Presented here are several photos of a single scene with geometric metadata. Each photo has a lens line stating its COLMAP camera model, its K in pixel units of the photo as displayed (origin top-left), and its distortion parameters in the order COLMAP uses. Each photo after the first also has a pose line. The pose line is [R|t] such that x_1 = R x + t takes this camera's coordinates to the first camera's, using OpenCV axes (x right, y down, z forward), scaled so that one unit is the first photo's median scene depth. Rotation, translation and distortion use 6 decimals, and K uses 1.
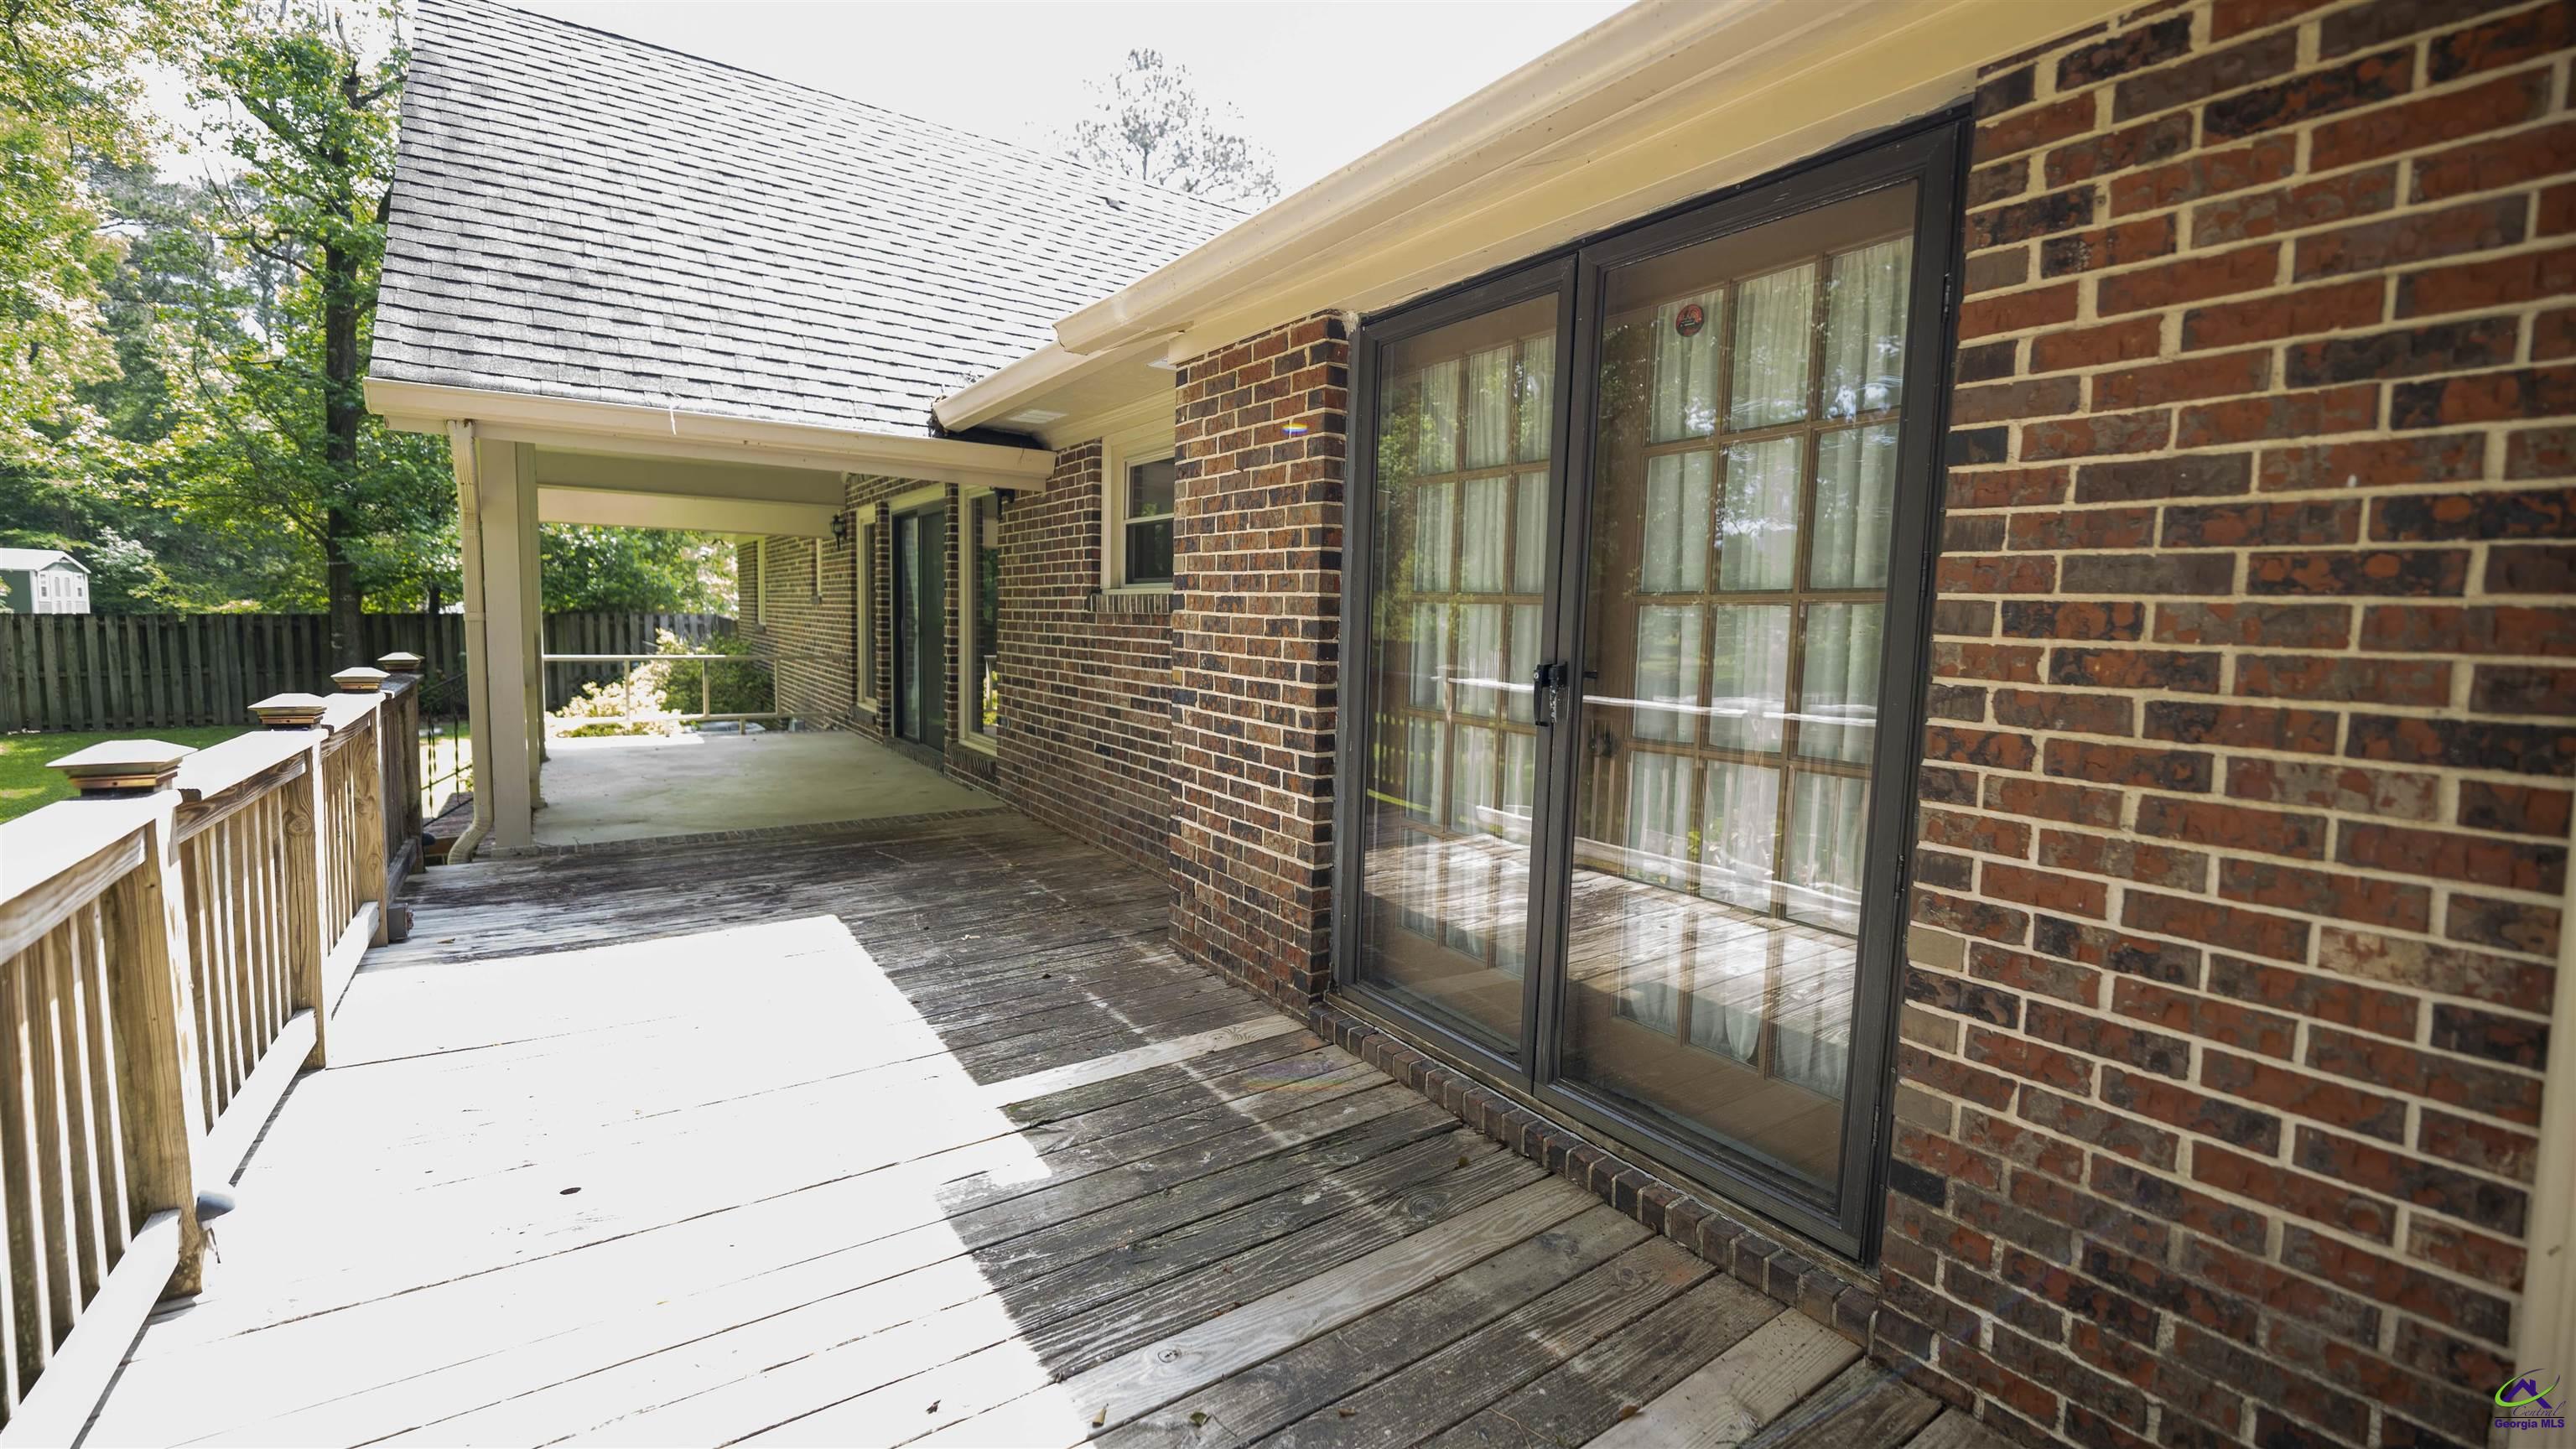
lens RADIAL K [[1043.9, 0, 1295.5], [0, 1043.9, 716.6], [0, 0, 1]] dist [-0.013326, -0.000558]
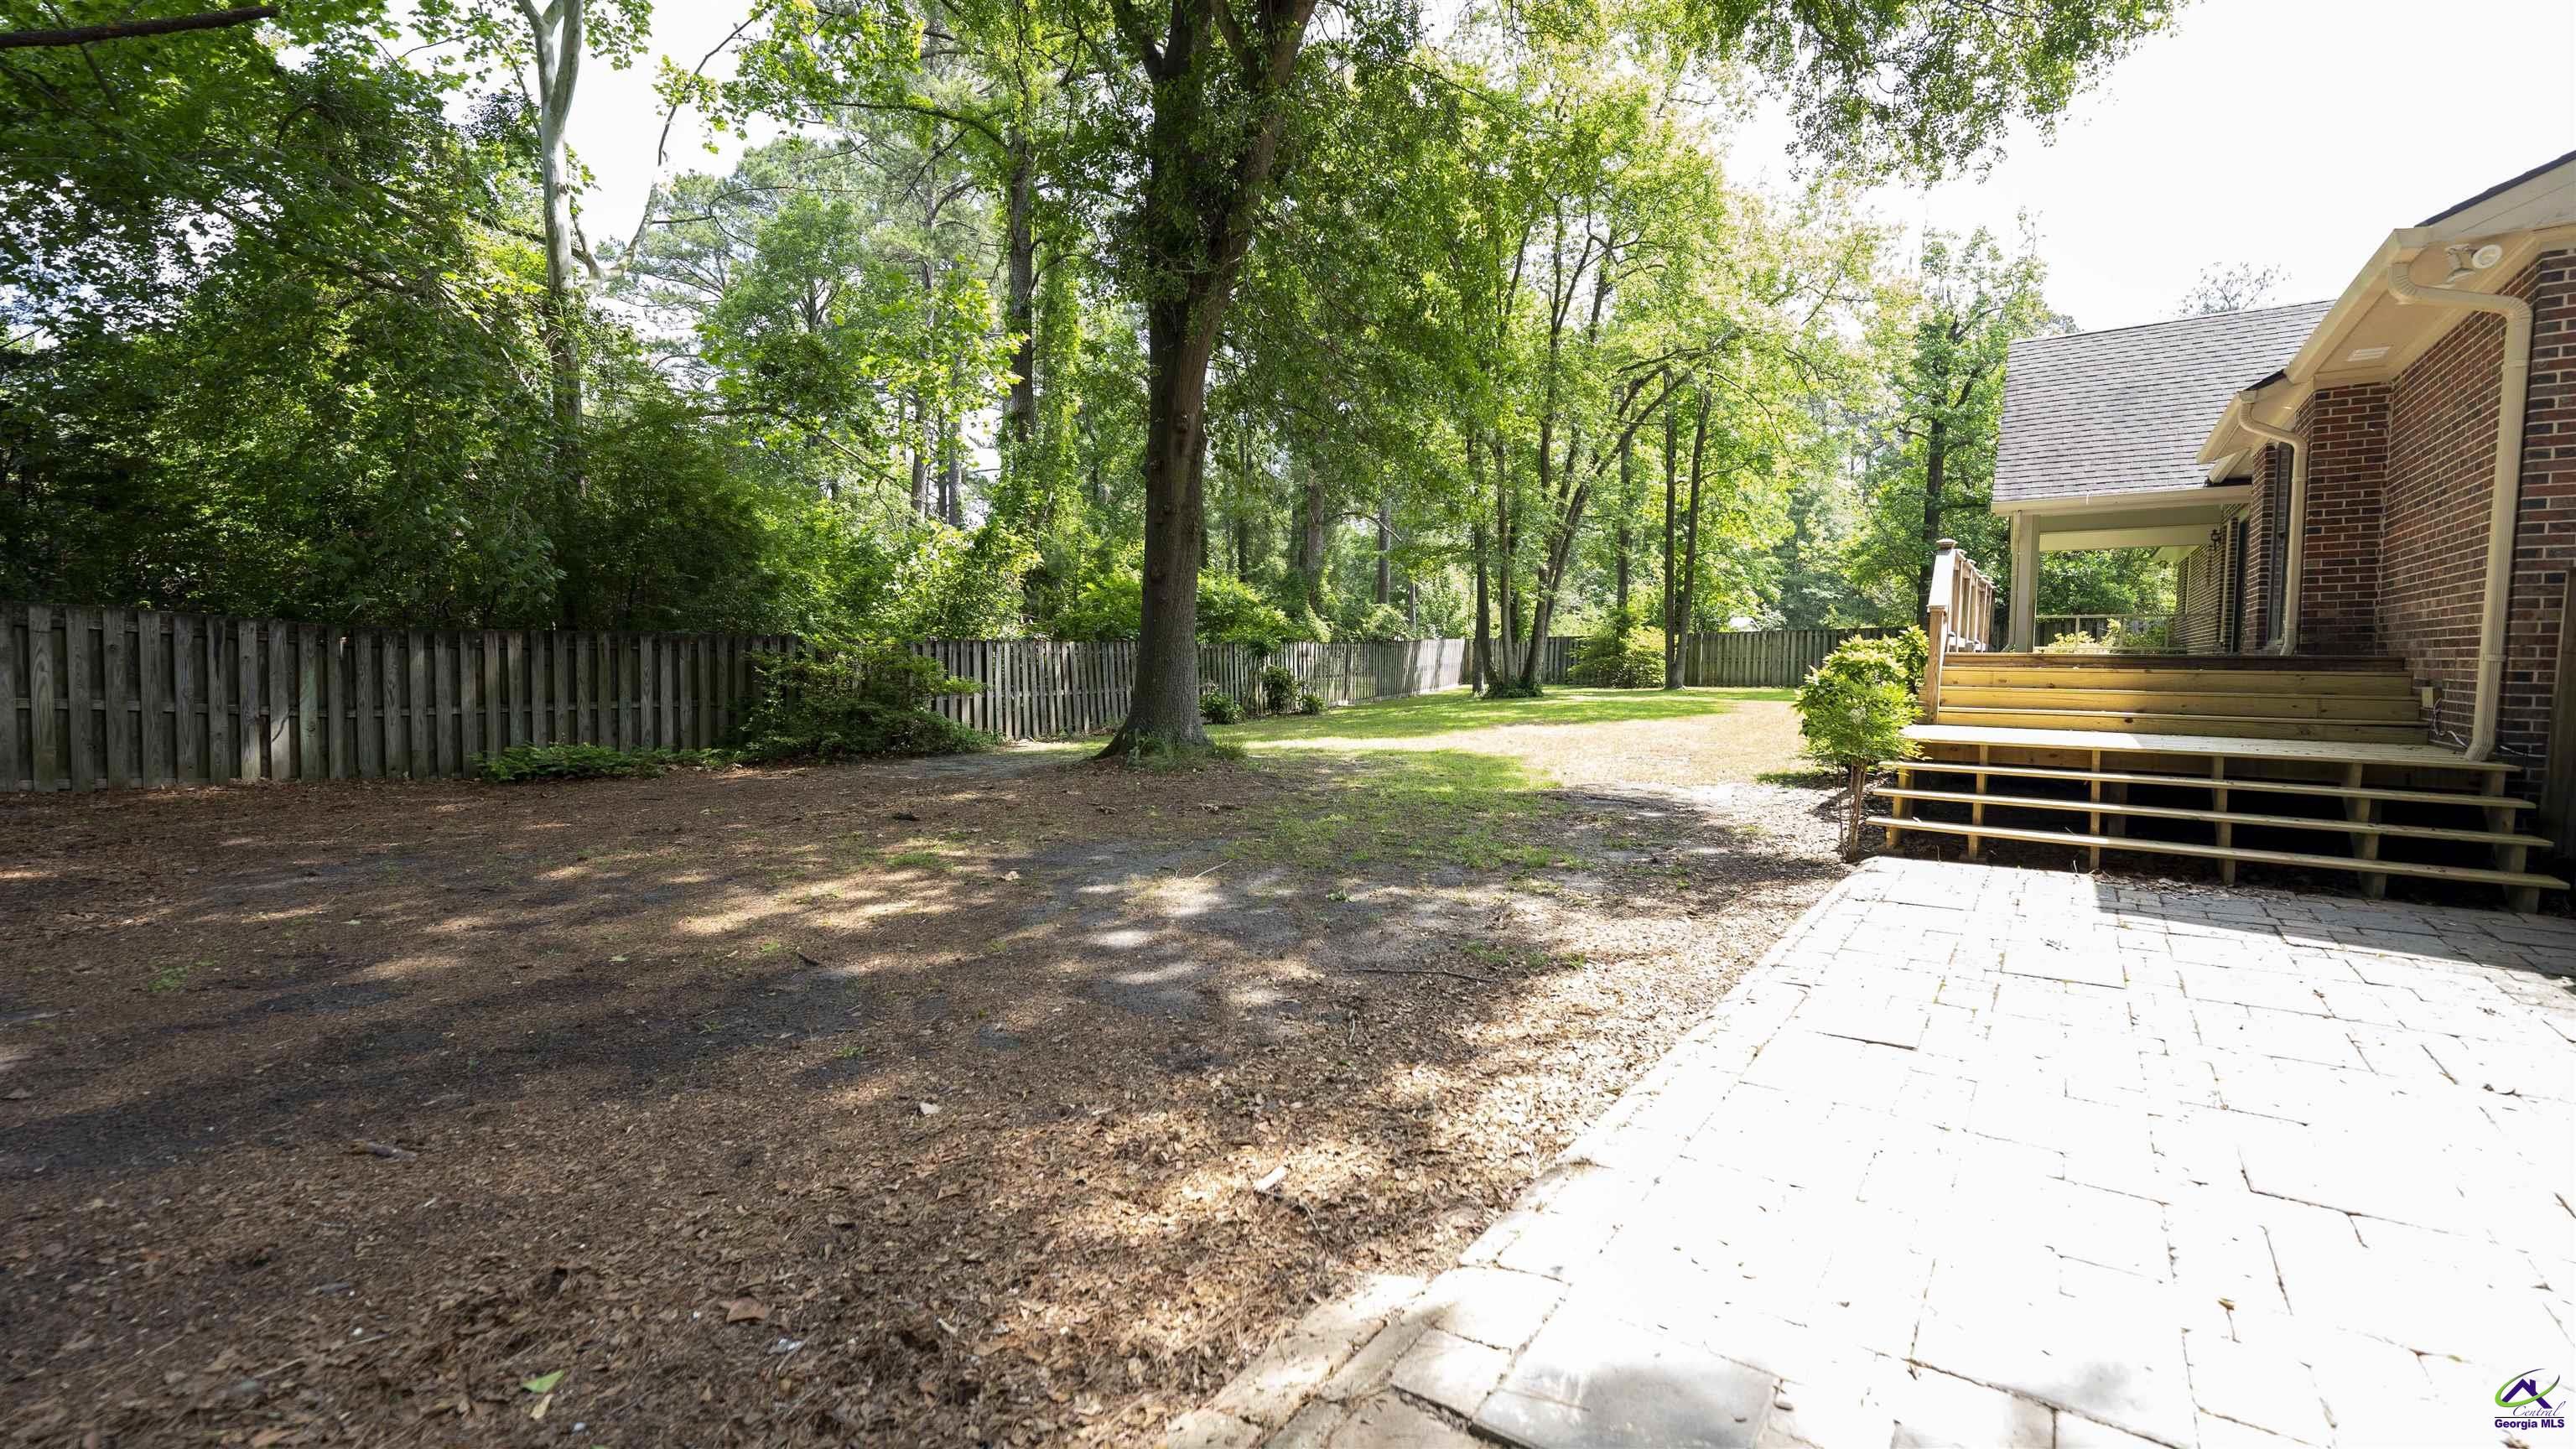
lens RADIAL K [[1043.9, 0, 1295.5], [0, 1043.9, 716.6], [0, 0, 1]] dist [-0.013326, -0.000558]
pose [[0.318077, 0.030126, -0.947586, 0.427198], [-0.089963, 0.995944, 0.001465, 0.151053], [0.943787, 0.084782, 0.319497, -0.576238]]
